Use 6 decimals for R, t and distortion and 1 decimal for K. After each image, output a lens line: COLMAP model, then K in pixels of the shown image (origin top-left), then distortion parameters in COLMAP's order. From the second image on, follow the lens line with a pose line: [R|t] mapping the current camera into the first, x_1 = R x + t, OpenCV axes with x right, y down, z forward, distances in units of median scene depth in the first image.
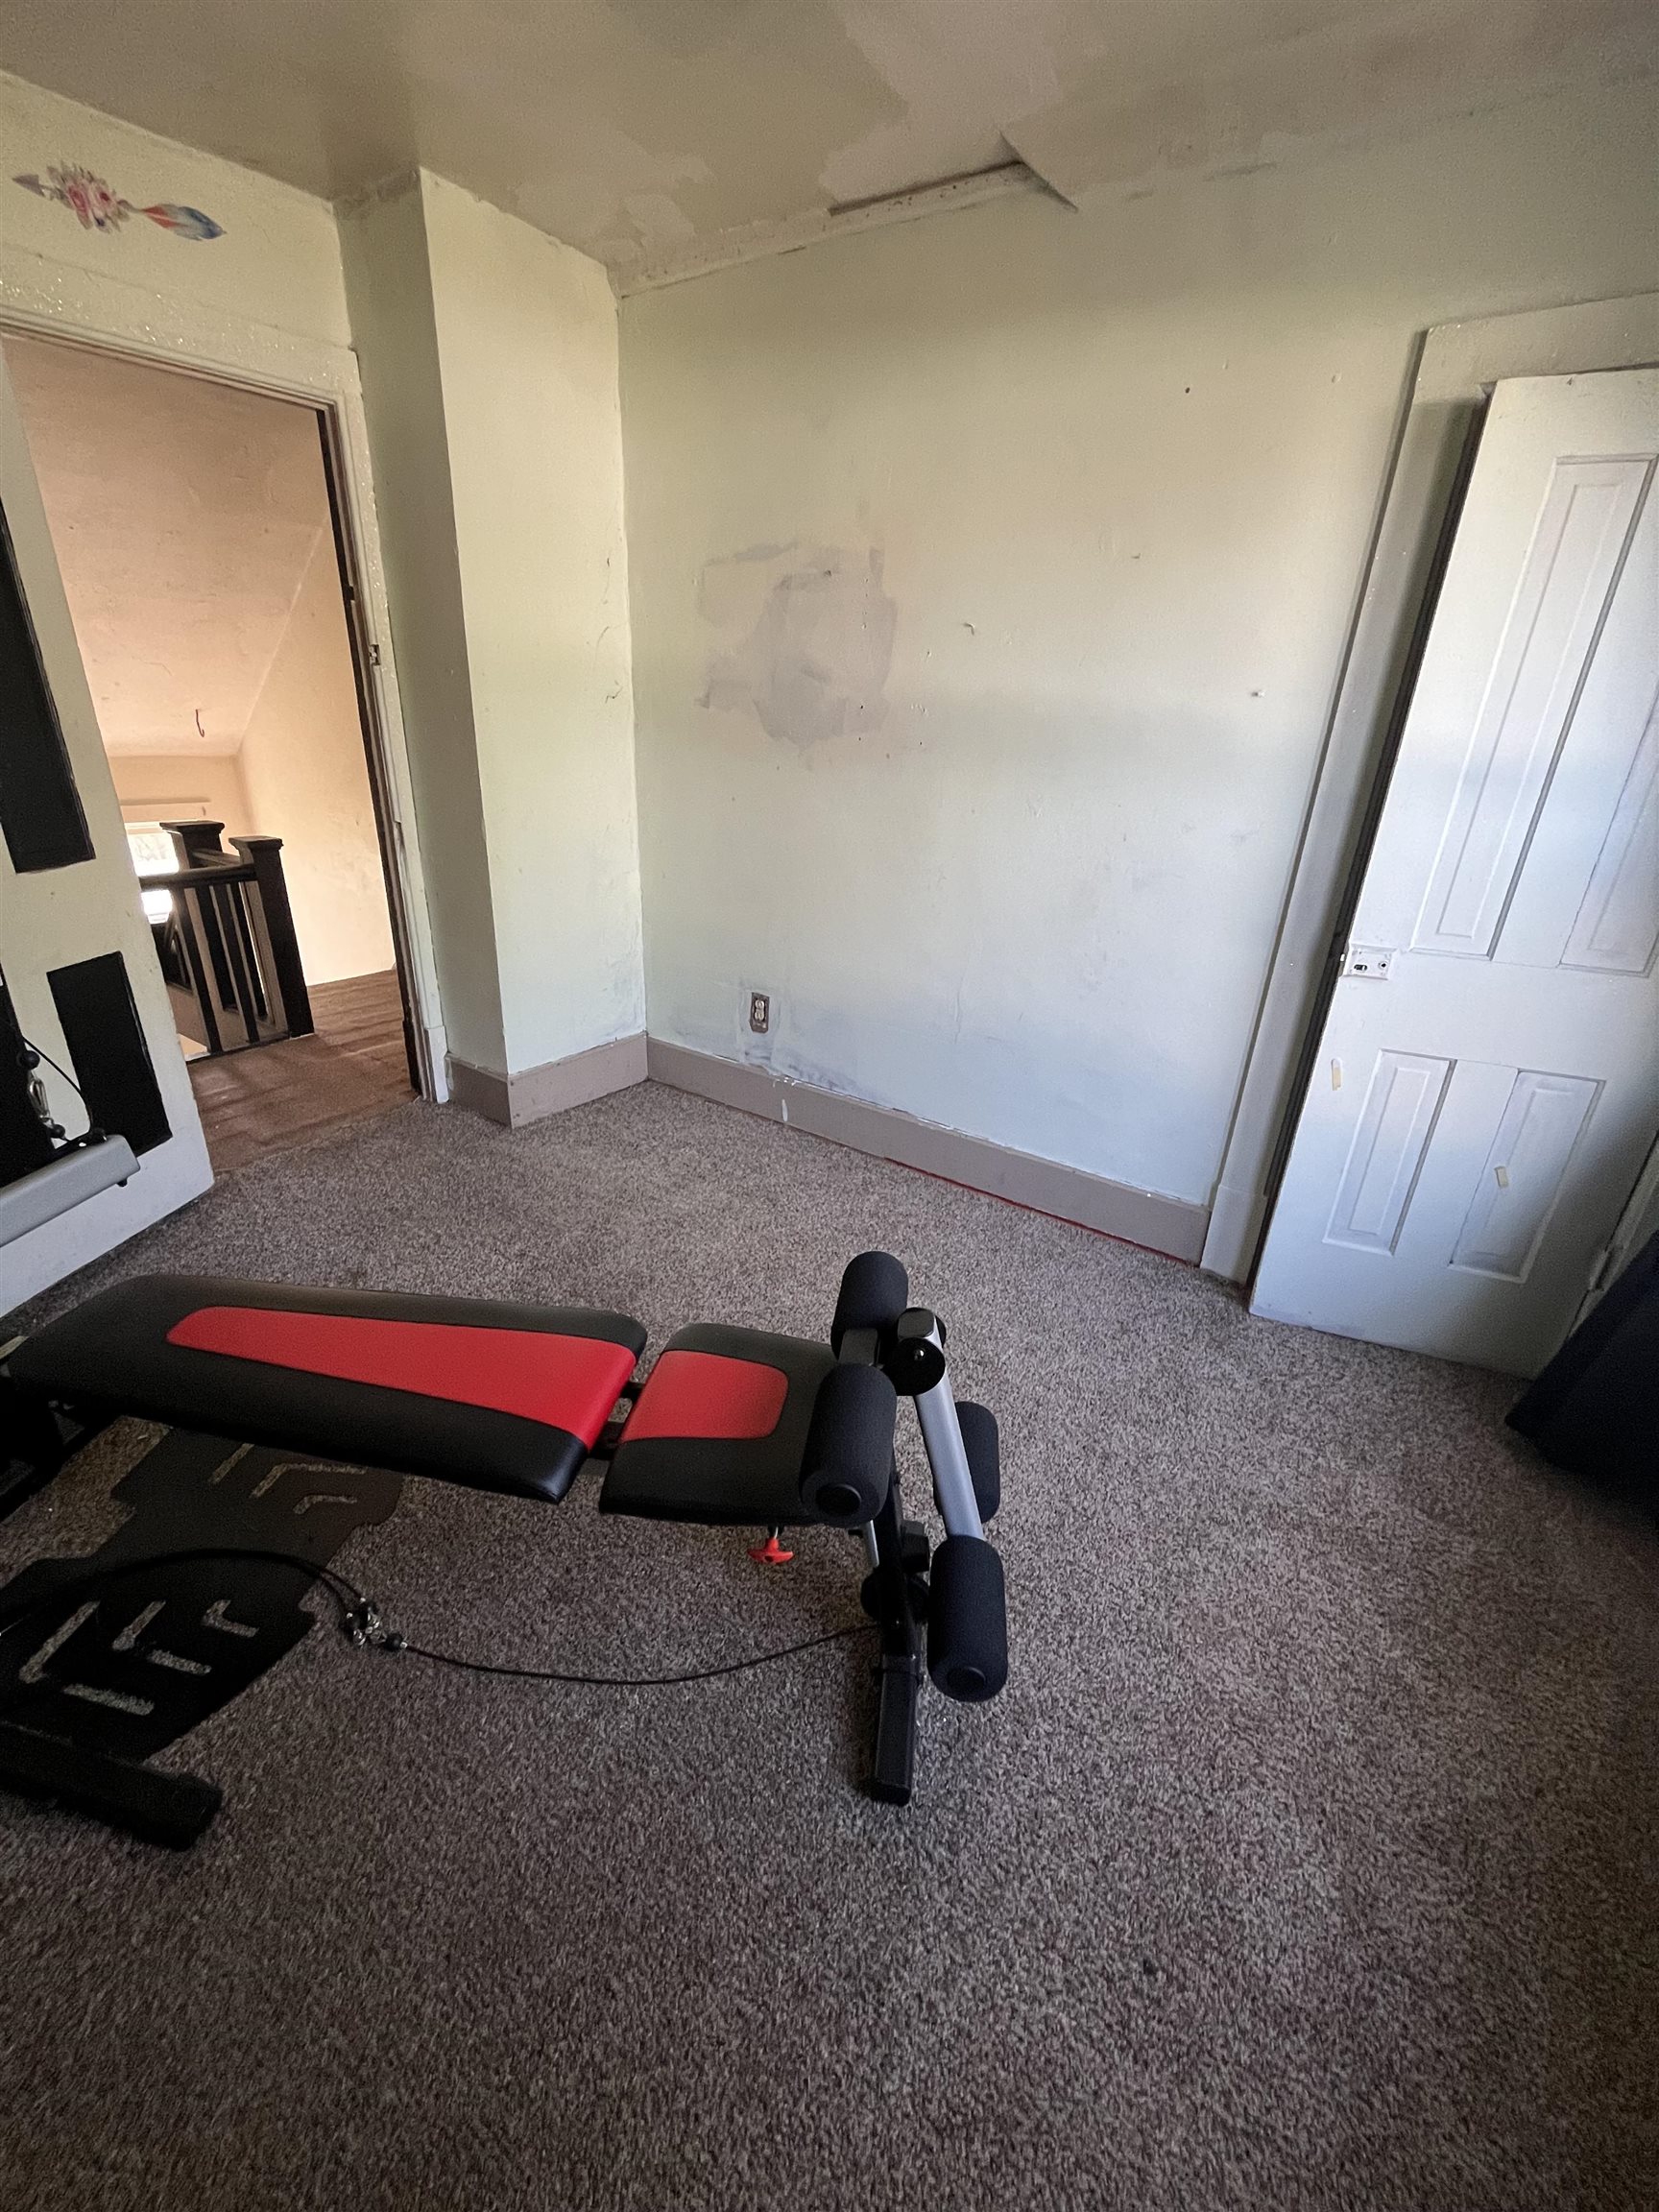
lens RADIAL K [[896.4, 0, 835.9], [0, 896.4, 1100.0], [0, 0, 1]] dist [-0.003777, -0.000081]
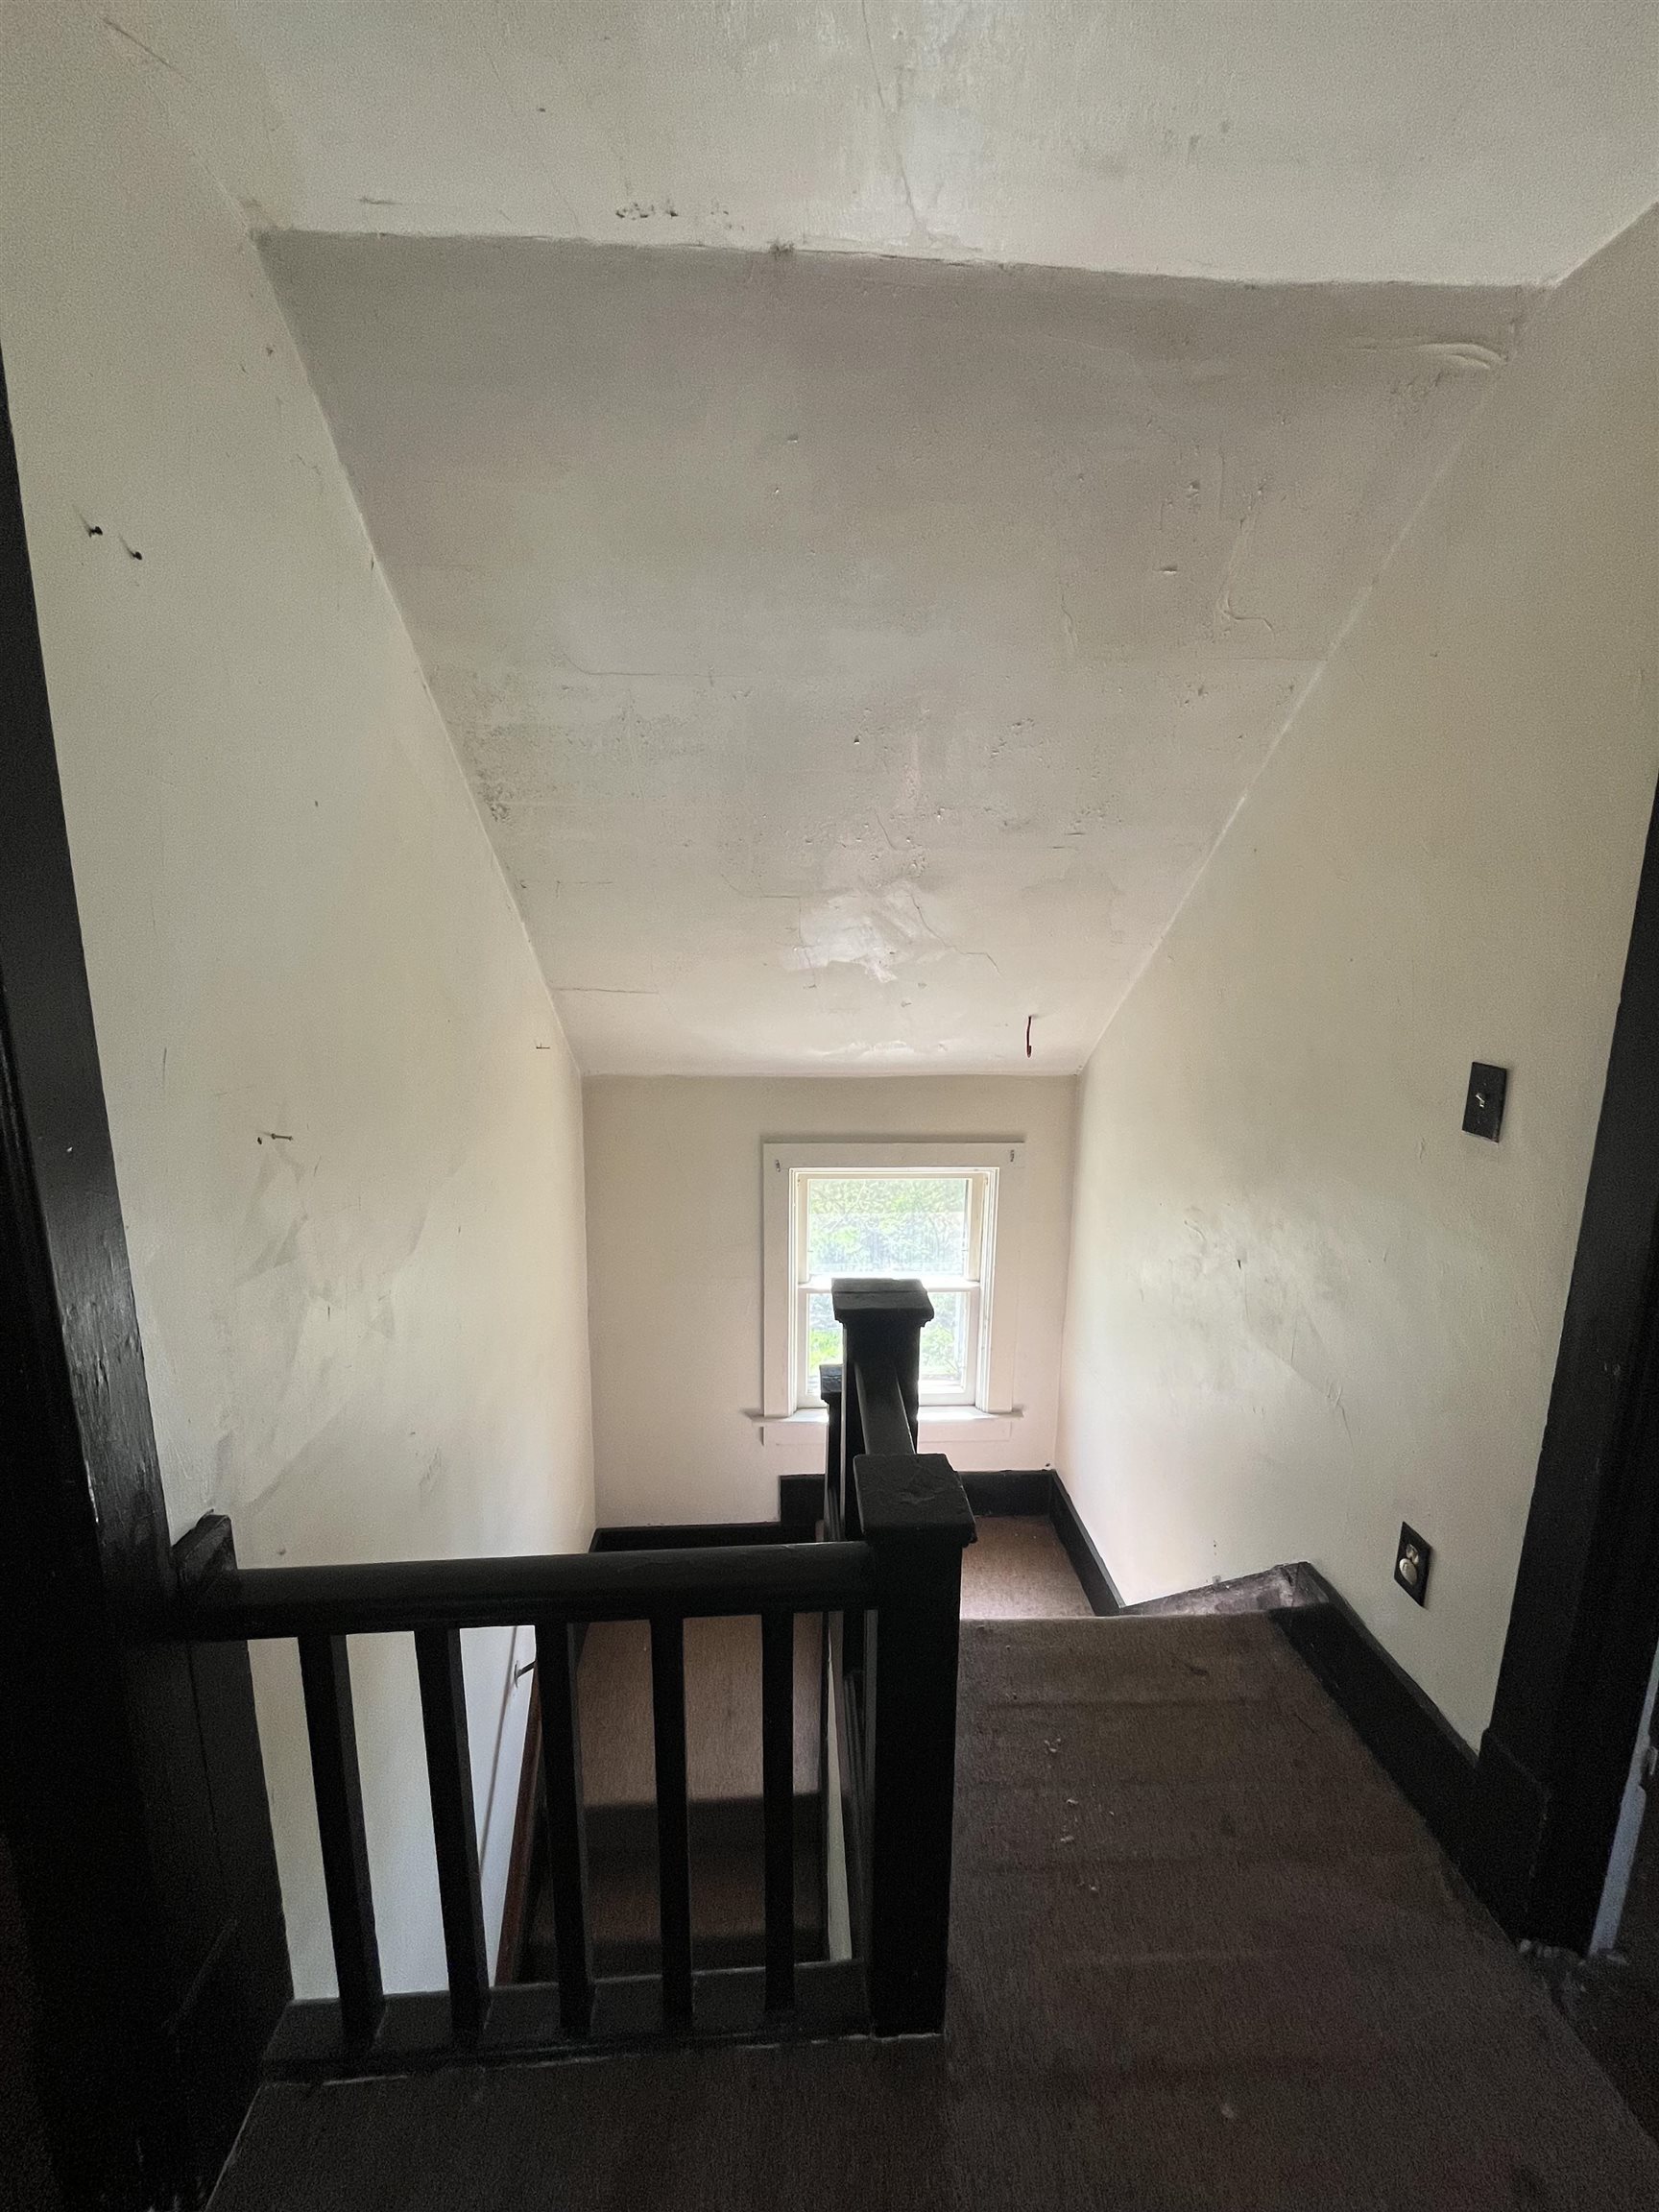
lens RADIAL K [[896.4, 0, 834.4], [0, 896.4, 1109.2], [0, 0, 1]] dist [-0.003777, -0.000081]
pose [[0.622205, 0.110668, -0.774993, -0.391912], [-0.295567, 0.949899, -0.101652, -0.345366], [0.724915, 0.292310, 0.623741, 0.671341]]
